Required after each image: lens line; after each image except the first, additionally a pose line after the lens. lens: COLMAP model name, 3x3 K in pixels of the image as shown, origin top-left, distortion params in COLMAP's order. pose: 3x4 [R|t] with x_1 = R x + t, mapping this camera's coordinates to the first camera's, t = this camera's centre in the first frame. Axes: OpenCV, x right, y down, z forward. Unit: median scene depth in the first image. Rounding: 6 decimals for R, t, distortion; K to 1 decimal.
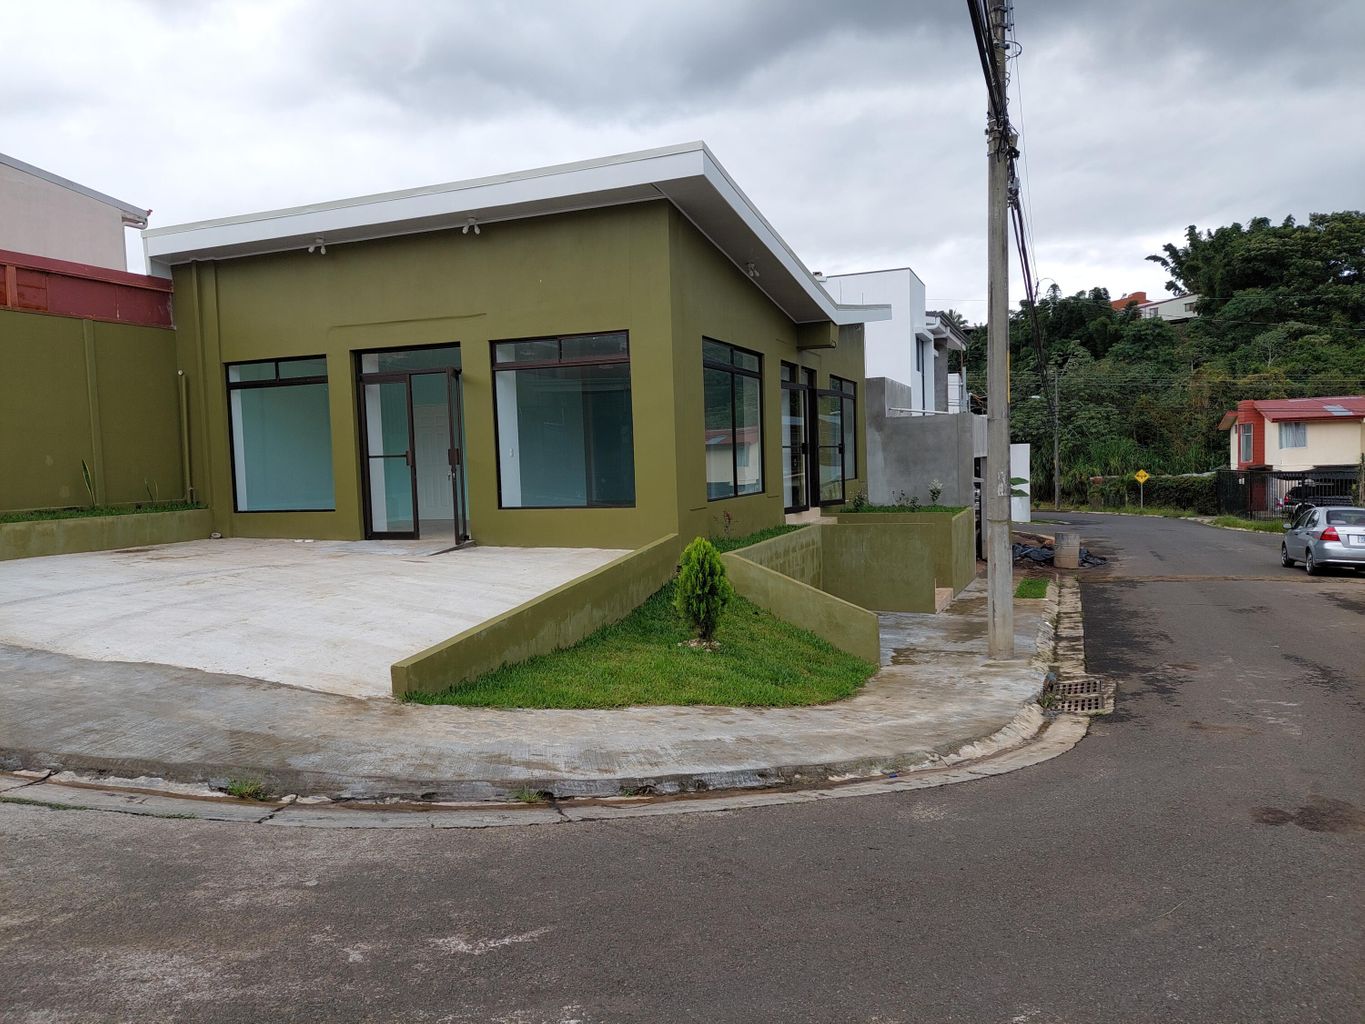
lens RADIAL K [[971.6, 0, 673.7], [0, 971.6, 507.4], [0, 0, 1]] dist [0.032485, -0.025878]
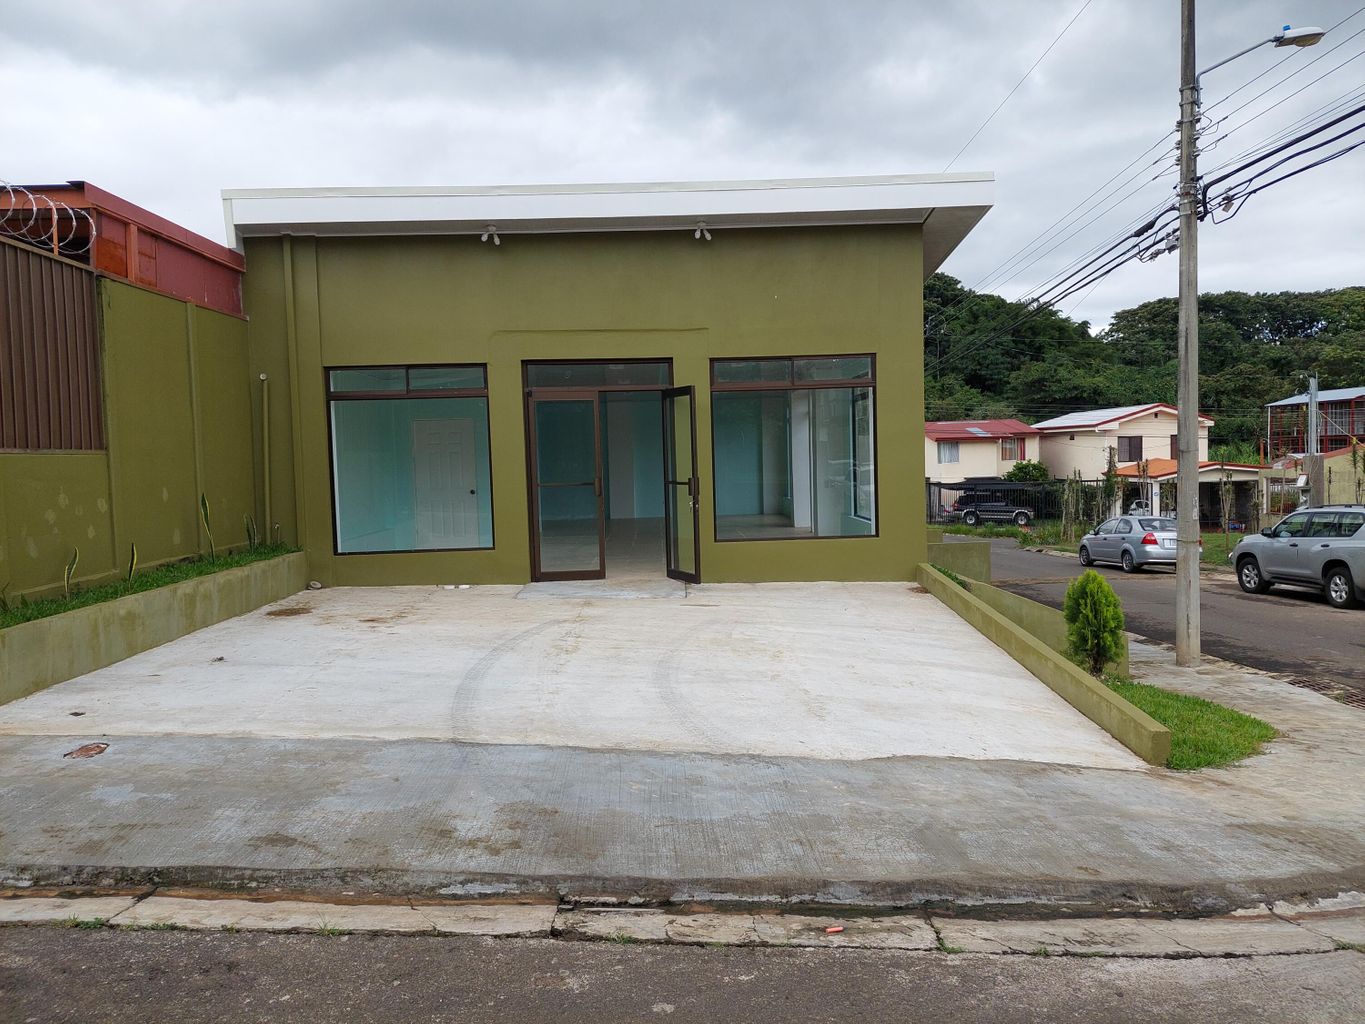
lens RADIAL K [[971.6, 0, 673.7], [0, 971.6, 507.4], [0, 0, 1]] dist [0.032485, -0.025878]
pose [[0.918748, -0.015295, 0.394548, -0.522734], [0.018924, 0.999807, -0.005307, -0.024628], [-0.394391, 0.012342, 0.918860, 0.164260]]
